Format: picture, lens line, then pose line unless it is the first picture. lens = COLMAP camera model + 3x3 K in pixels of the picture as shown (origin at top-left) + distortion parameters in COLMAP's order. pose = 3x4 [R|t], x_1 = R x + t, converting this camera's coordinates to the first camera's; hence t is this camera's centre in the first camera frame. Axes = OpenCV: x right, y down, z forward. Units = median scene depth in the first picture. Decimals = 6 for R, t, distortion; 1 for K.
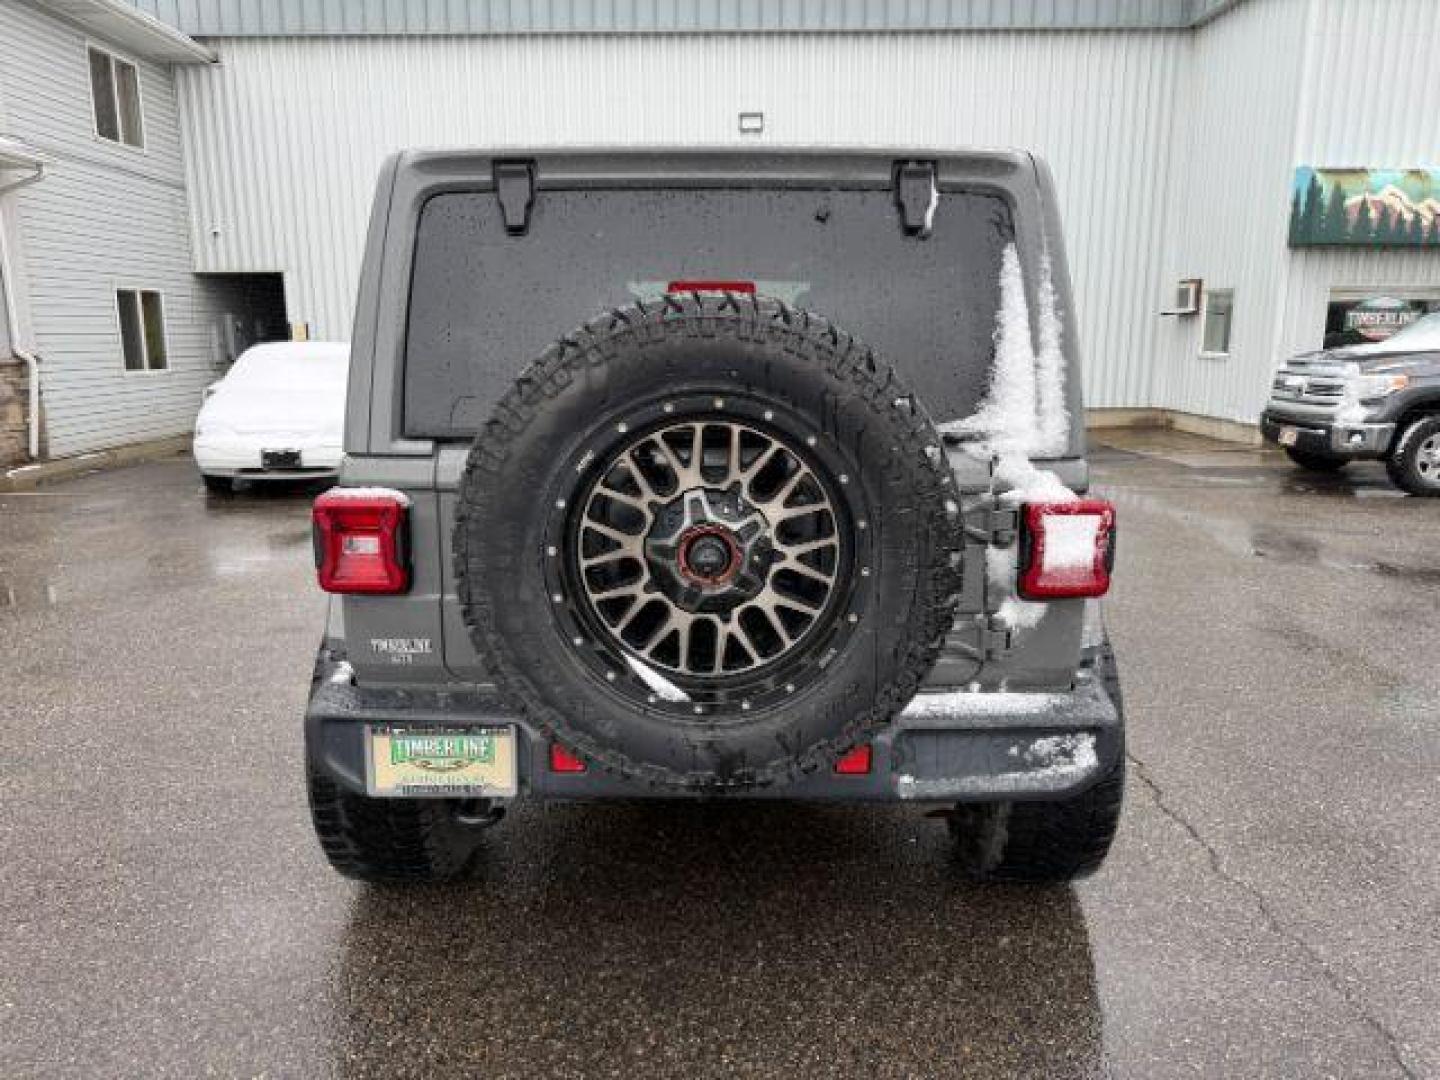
lens RADIAL K [[1035.7, 0, 720.0], [0, 1035.7, 540.0], [0, 0, 1]] dist [0.044865, -0.057316]
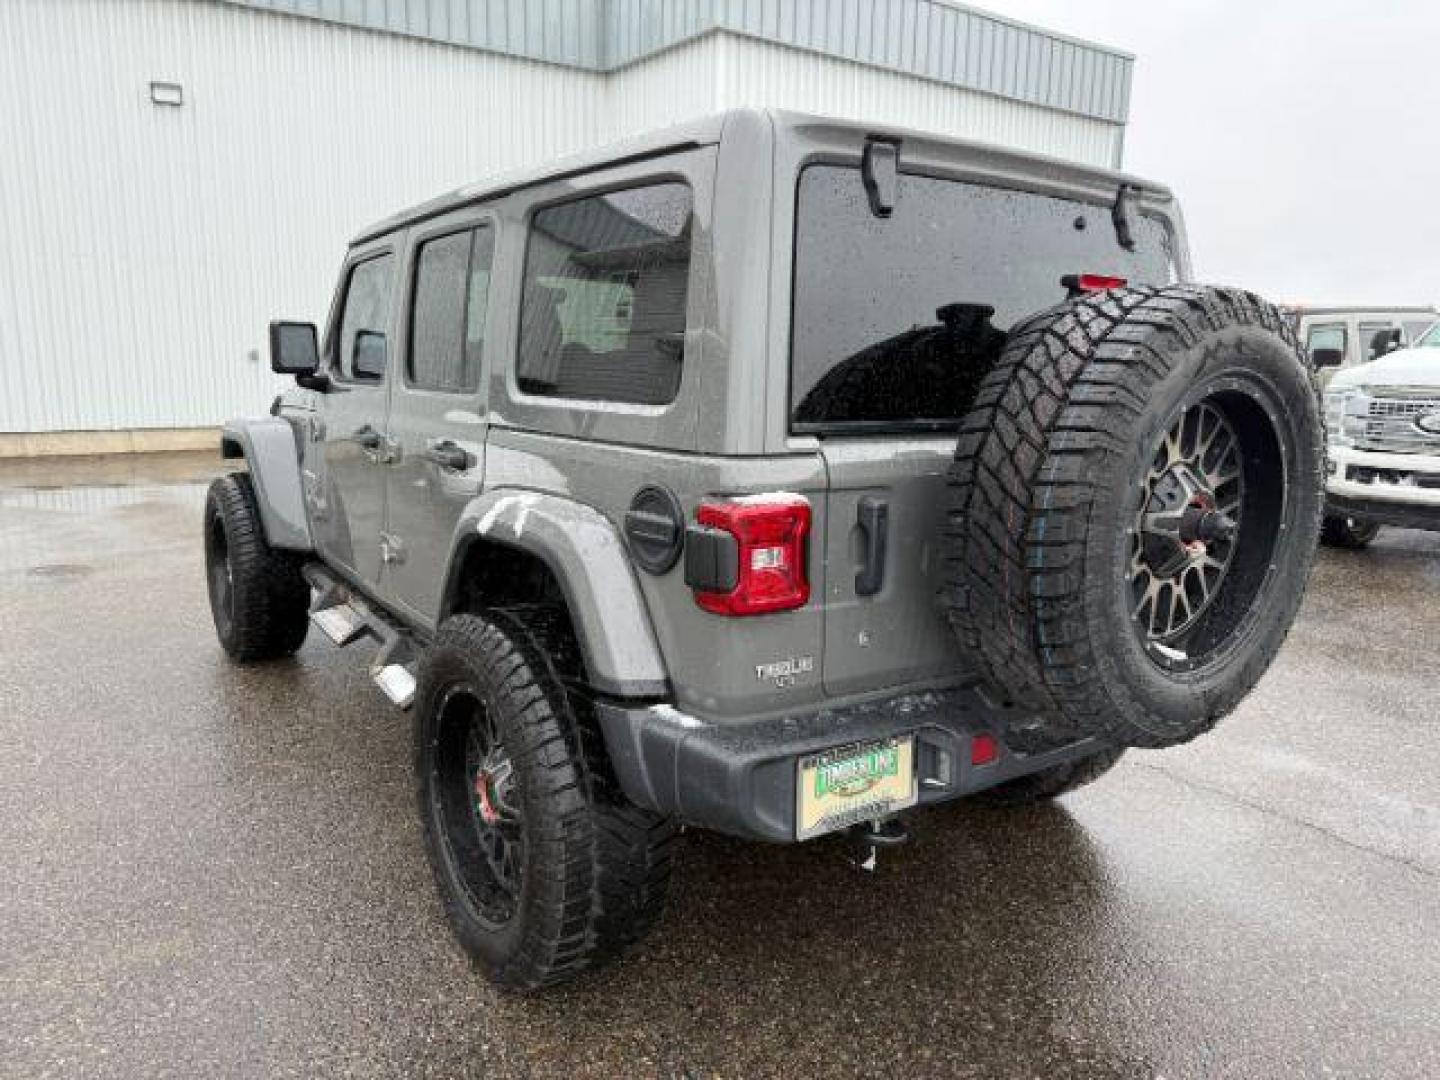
lens RADIAL K [[1027.8, 0, 721.2], [0, 1027.8, 547.4], [0, 0, 1]] dist [0.041602, -0.084582]
pose [[0.809621, -0.091607, 0.579761, -0.701858], [0.093614, 0.995255, 0.026528, -0.024512], [-0.579440, 0.032796, 0.814355, 0.258141]]
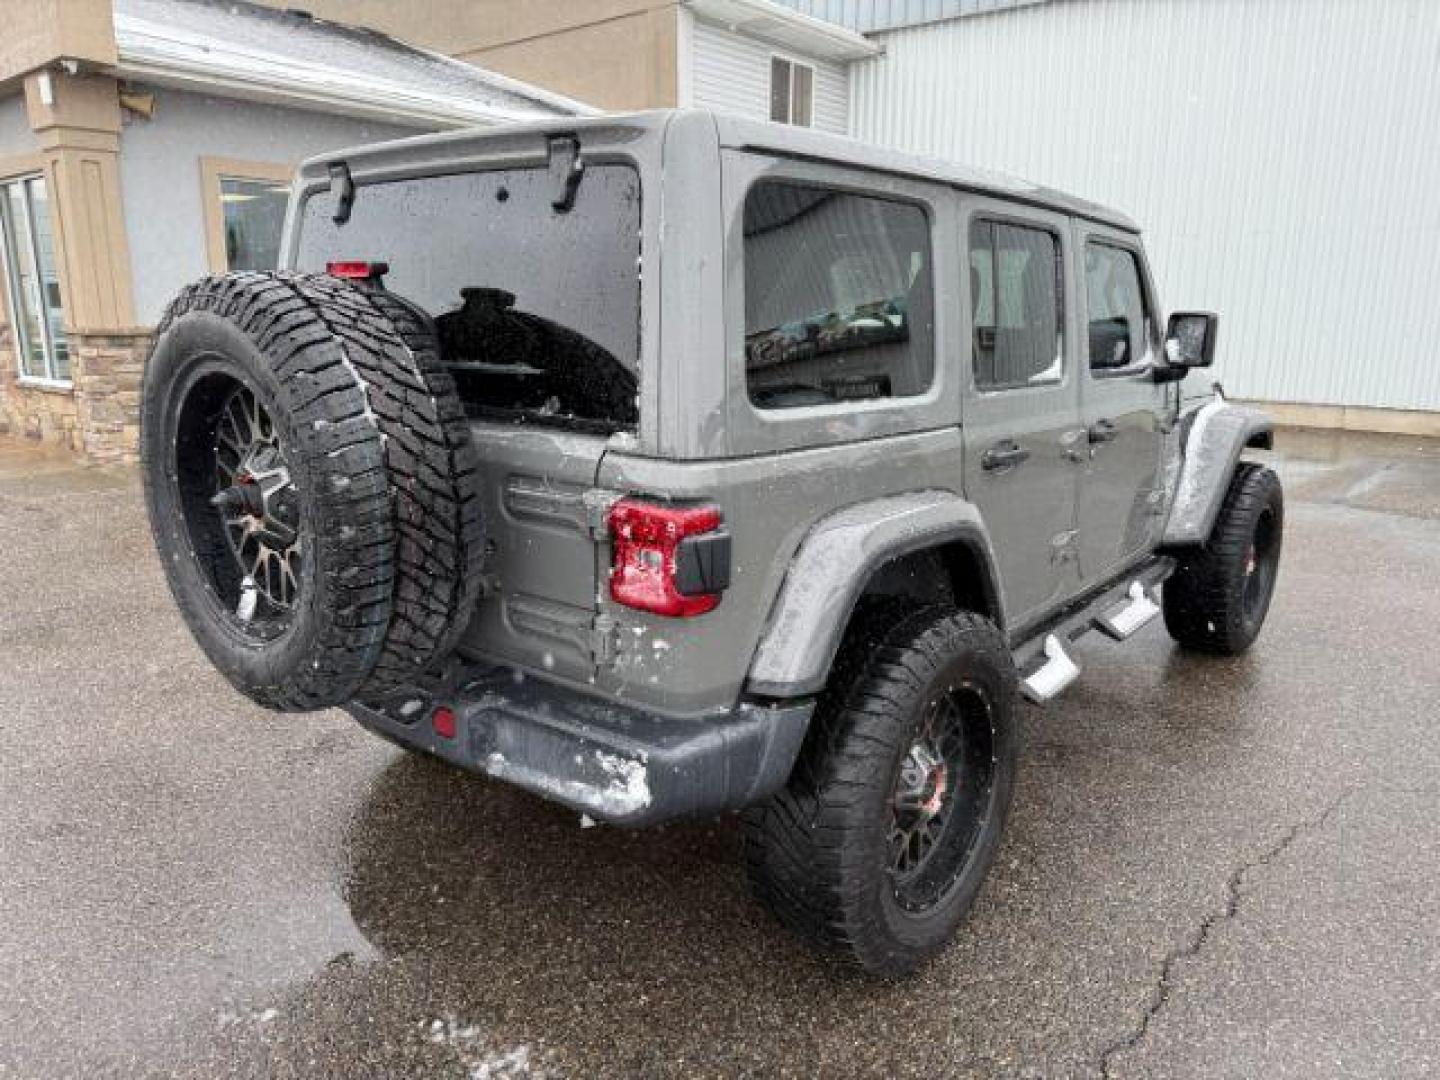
lens RADIAL K [[1035.7, 0, 720.0], [0, 1035.7, 540.0], [0, 0, 1]] dist [0.044865, -0.057316]
pose [[0.769745, 0.153124, -0.619714, 0.749501], [-0.136166, 0.987847, 0.074954, -0.066076], [0.623659, 0.026688, 0.781241, 0.270353]]
